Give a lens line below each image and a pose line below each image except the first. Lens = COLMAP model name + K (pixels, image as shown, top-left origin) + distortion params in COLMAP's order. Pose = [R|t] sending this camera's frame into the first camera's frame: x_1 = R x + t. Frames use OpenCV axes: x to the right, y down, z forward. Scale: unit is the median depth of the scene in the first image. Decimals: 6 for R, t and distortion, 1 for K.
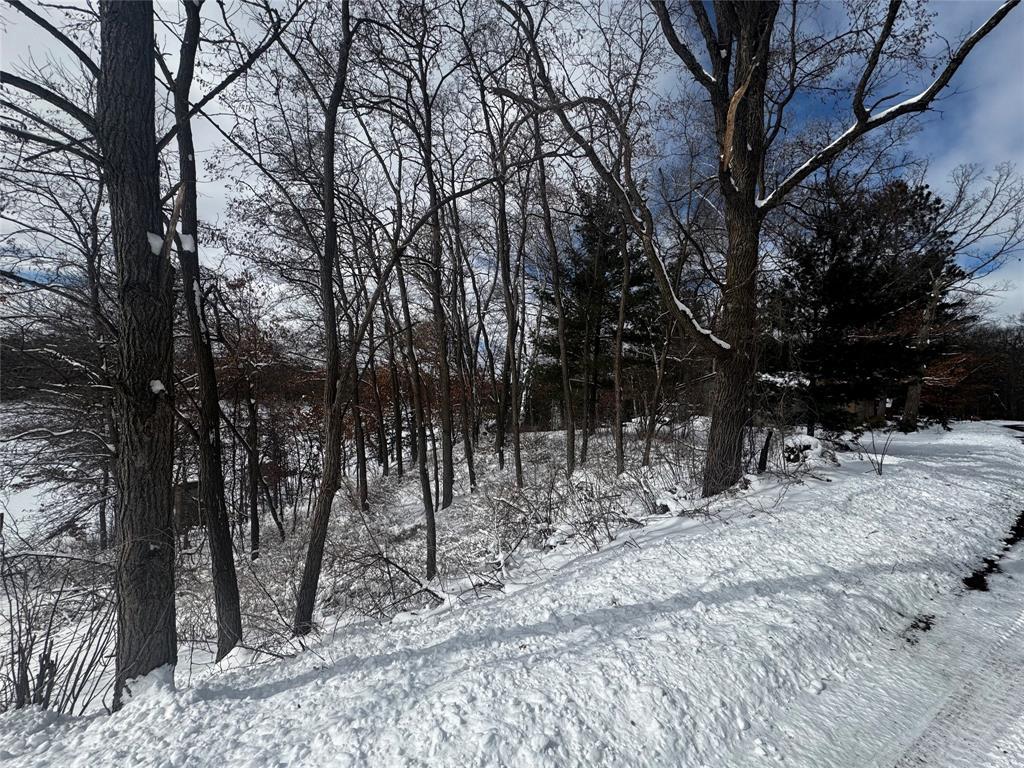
lens RADIAL K [[411.1, 0, 511.7], [0, 411.1, 387.1], [0, 0, 1]] dist [0.003402, -0.001114]
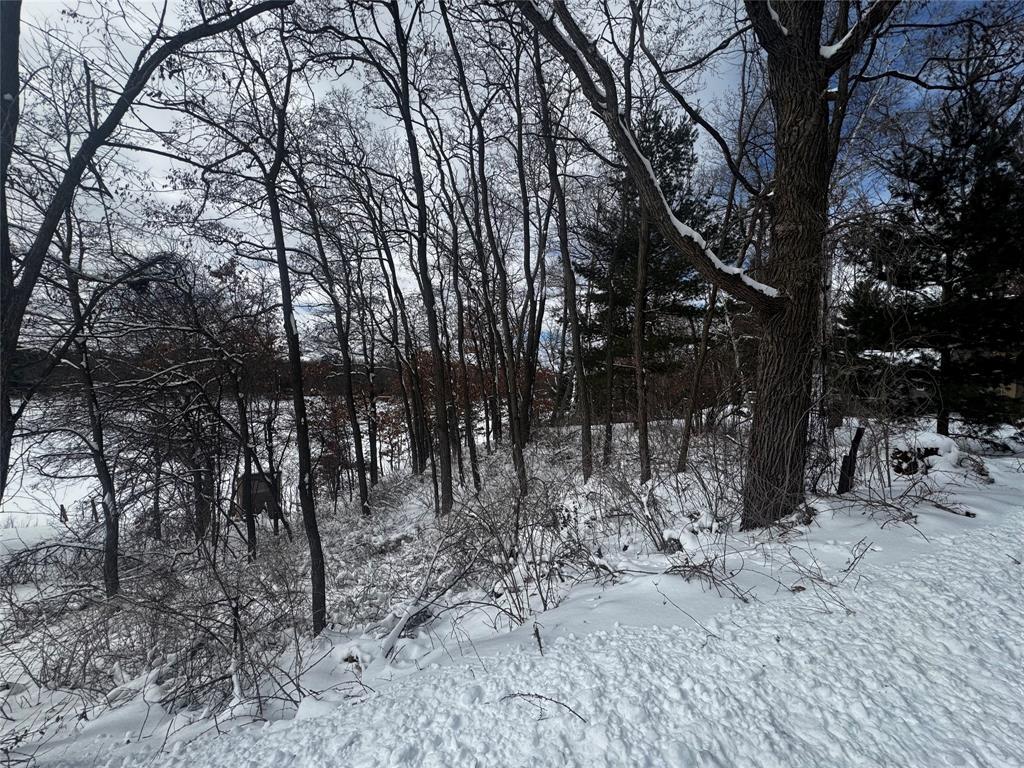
lens RADIAL K [[411.1, 0, 512.1], [0, 411.1, 384.4], [0, 0, 1]] dist [0.003402, -0.001114]
pose [[0.981943, -0.022059, -0.187886, 0.198815], [0.024605, 0.999634, 0.011227, 0.018441], [0.187570, -0.015647, 0.982127, 0.248461]]
